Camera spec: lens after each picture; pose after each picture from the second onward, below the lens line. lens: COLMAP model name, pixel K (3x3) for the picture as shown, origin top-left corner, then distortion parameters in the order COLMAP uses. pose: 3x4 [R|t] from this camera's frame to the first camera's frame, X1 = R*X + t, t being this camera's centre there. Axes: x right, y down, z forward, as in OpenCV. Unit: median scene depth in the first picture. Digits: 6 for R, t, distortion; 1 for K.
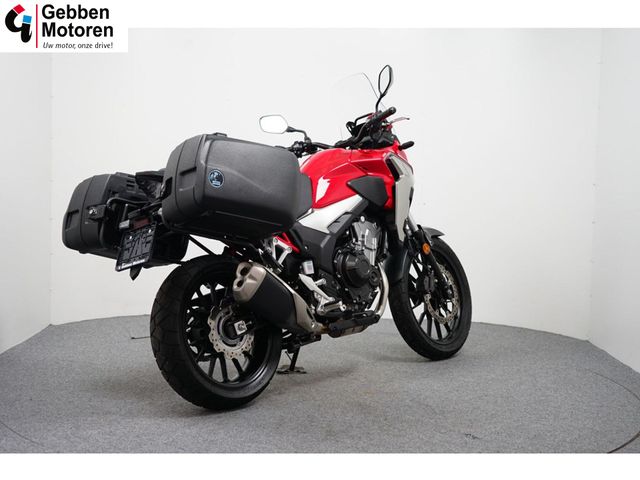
lens RADIAL K [[948.7, 0, 320.3], [0, 948.7, 239.8], [0, 0, 1]] dist [0.006998, 0.000000]
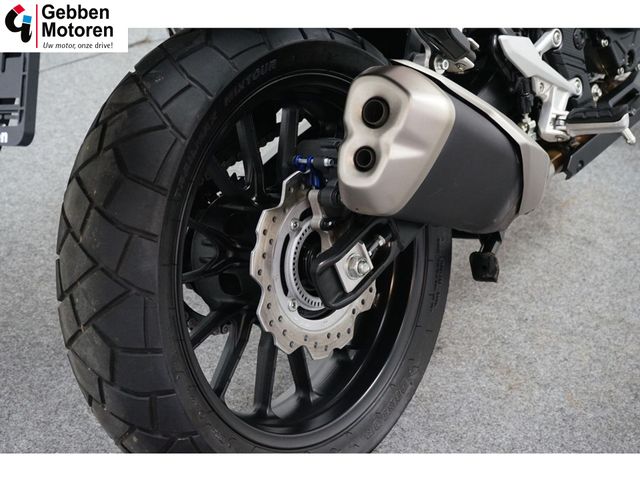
lens RADIAL K [[1188.9, 0, 319.6], [0, 1188.9, 240.3], [0, 0, 1]] dist [0.030130, 0.000000]
pose [[0.998112, -0.053390, 0.030374, -0.106852], [0.036203, 0.910787, 0.411287, -0.074547], [-0.049623, -0.409410, 0.911000, 0.655735]]
